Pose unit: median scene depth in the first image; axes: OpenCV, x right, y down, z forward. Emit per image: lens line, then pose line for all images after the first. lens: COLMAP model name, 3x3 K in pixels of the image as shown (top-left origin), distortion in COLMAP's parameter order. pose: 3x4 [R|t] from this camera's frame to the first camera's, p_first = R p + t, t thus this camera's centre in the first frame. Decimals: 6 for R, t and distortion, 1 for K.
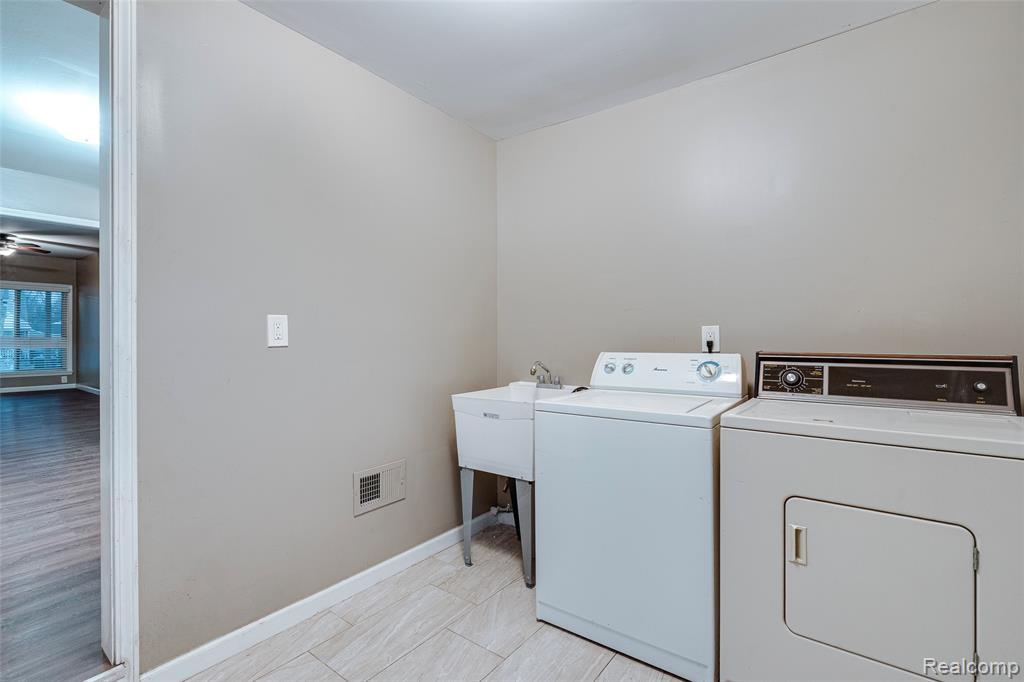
lens RADIAL K [[474.6, 0, 513.0], [0, 474.6, 336.5], [0, 0, 1]] dist [-0.009977, 0.005159]
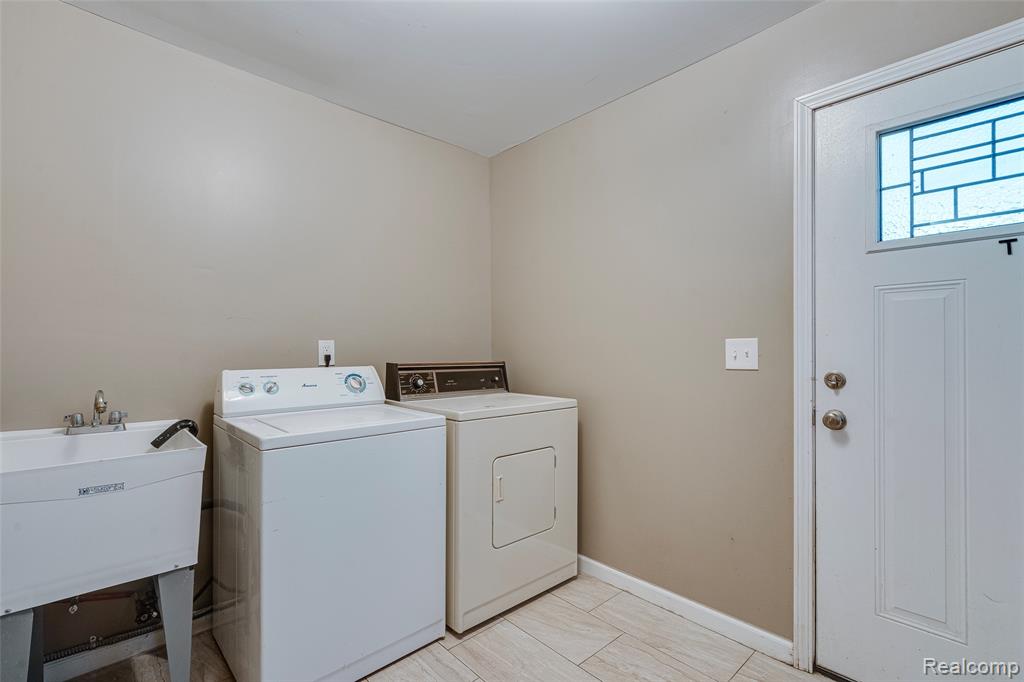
lens RADIAL K [[474.6, 0, 510.3], [0, 474.6, 345.4], [0, 0, 1]] dist [-0.009977, 0.005159]
pose [[0.161258, 0.009052, 0.986871, -0.650823], [-0.007665, 0.999939, -0.007919, -0.007356], [-0.986883, -0.006287, 0.161318, 0.519272]]
